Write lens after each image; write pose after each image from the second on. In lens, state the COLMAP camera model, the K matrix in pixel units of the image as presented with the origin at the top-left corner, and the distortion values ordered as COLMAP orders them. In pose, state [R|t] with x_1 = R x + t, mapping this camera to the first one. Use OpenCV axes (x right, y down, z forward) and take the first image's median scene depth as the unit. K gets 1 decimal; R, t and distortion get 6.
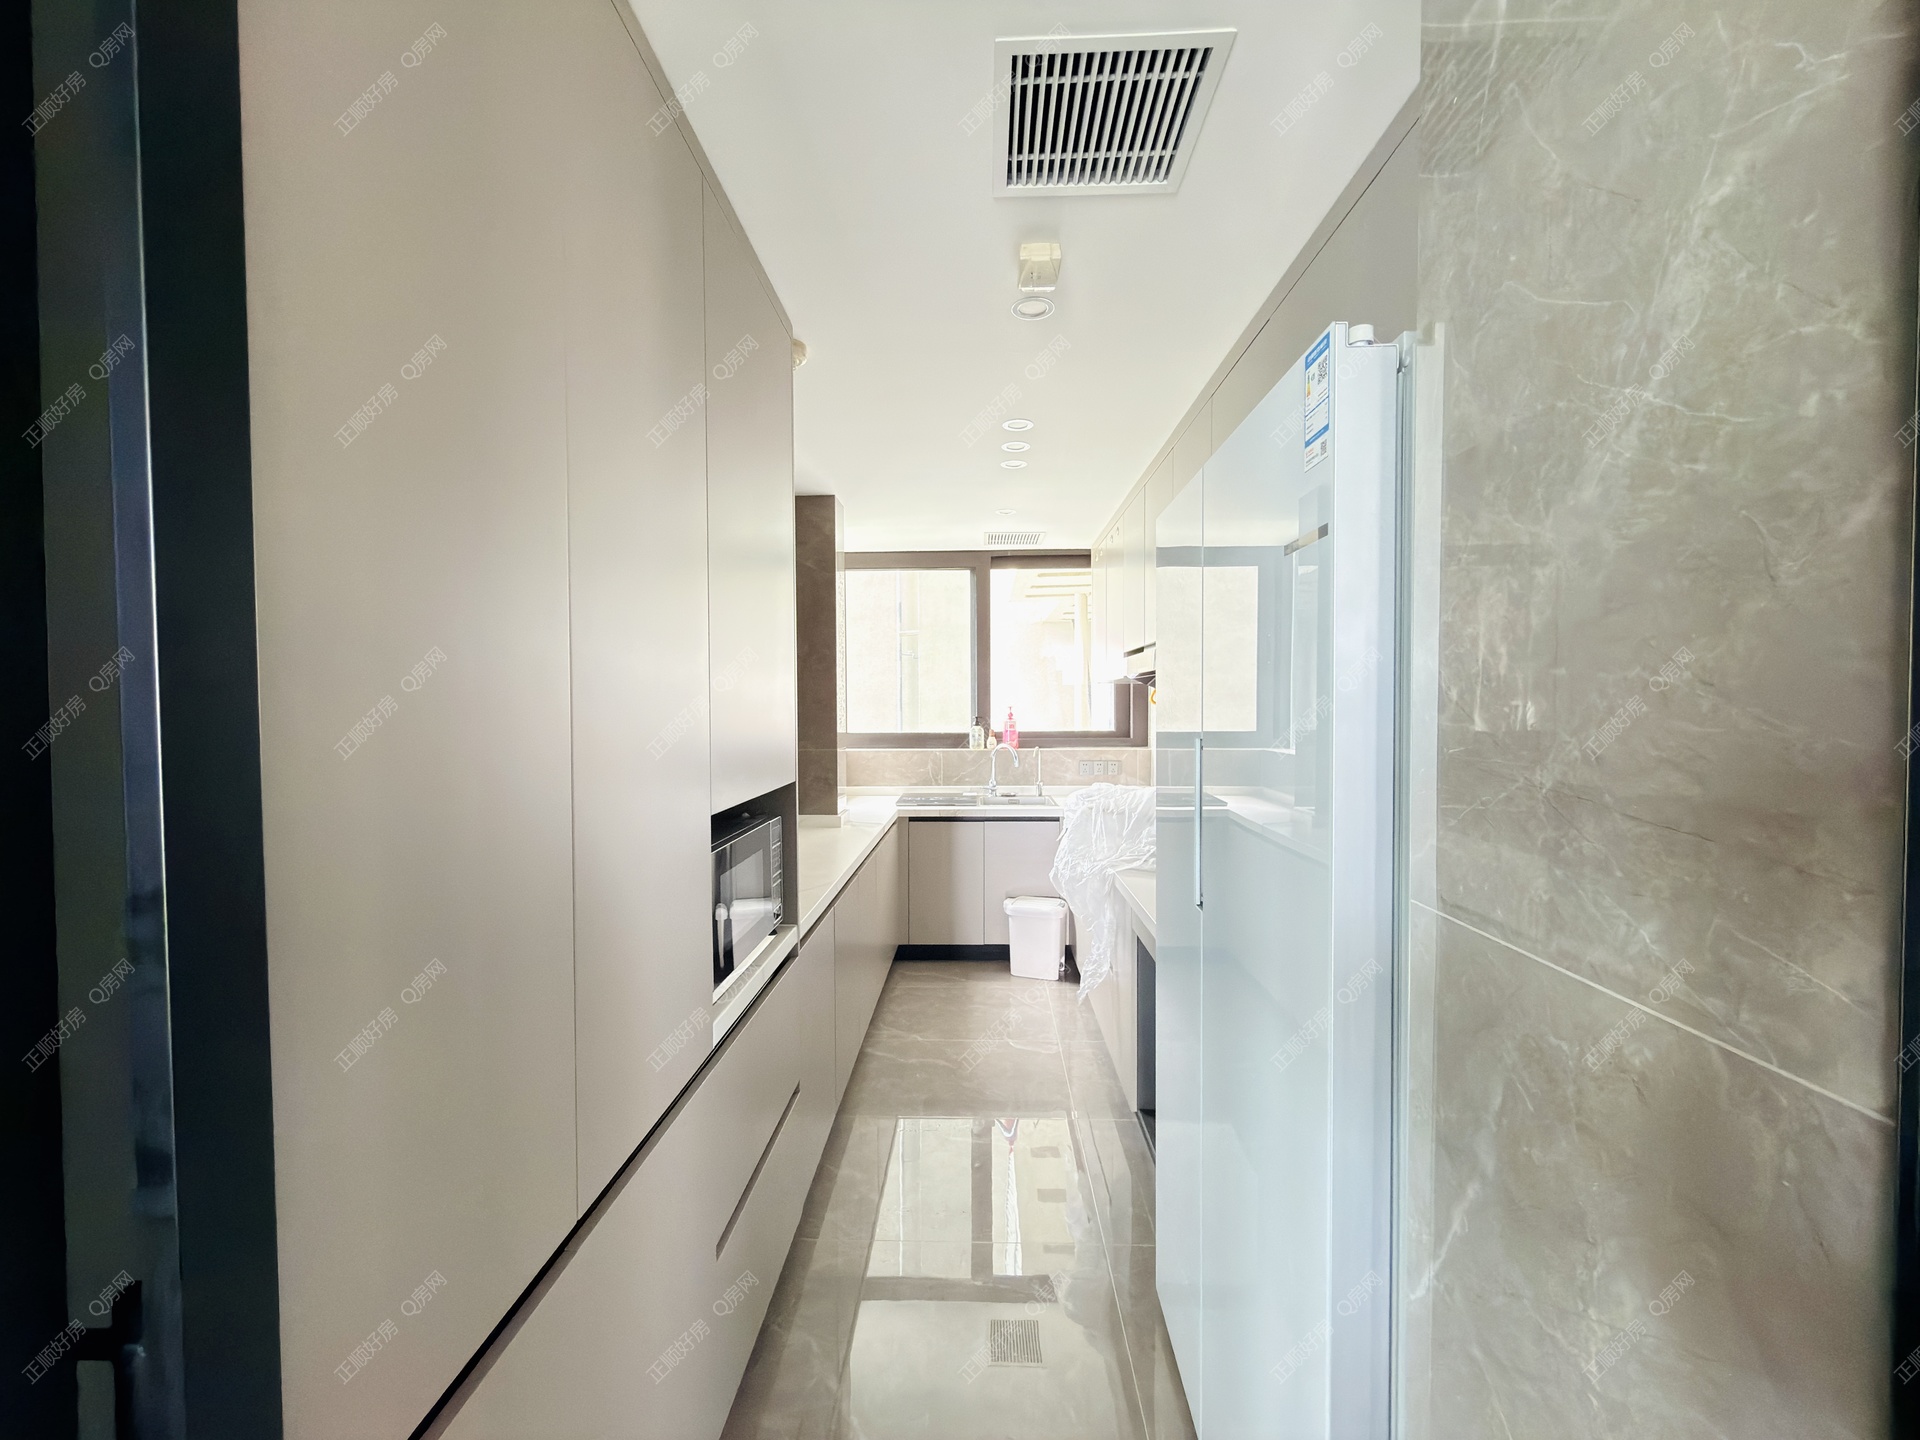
lens RADIAL K [[763.4, 0, 962.8], [0, 763.4, 721.3], [0, 0, 1]] dist [0.001283, 0.000132]
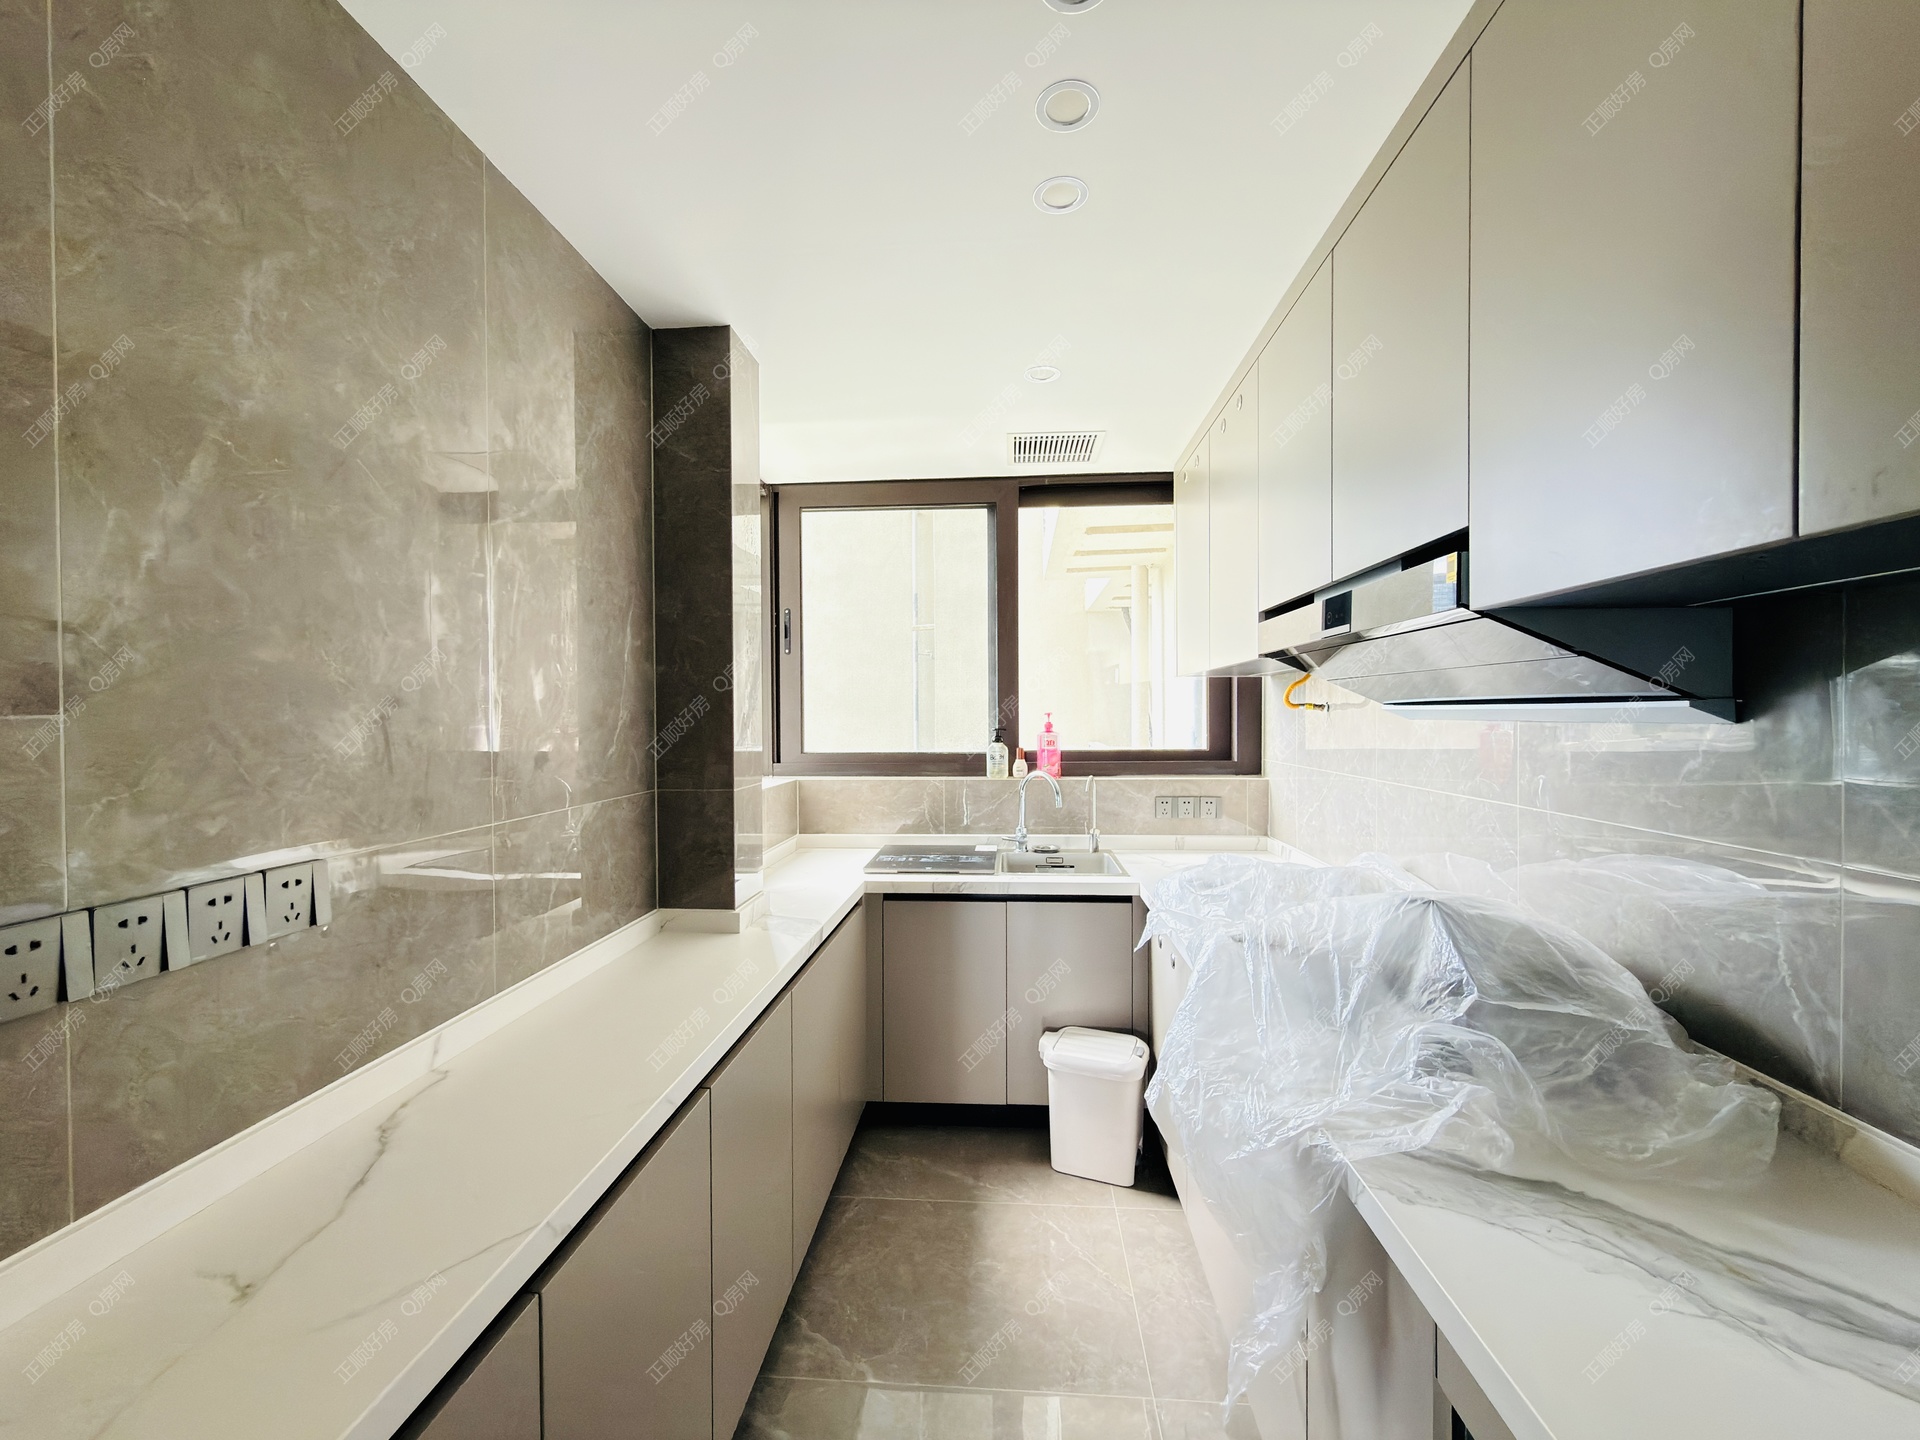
lens RADIAL K [[763.4, 0, 962.8], [0, 763.4, 721.3], [0, 0, 1]] dist [0.001283, 0.000132]
pose [[0.998973, -0.000894, -0.045299, 0.018843], [0.000224, 0.999891, -0.014791, -0.002657], [0.045307, 0.014765, 0.998864, 0.353032]]
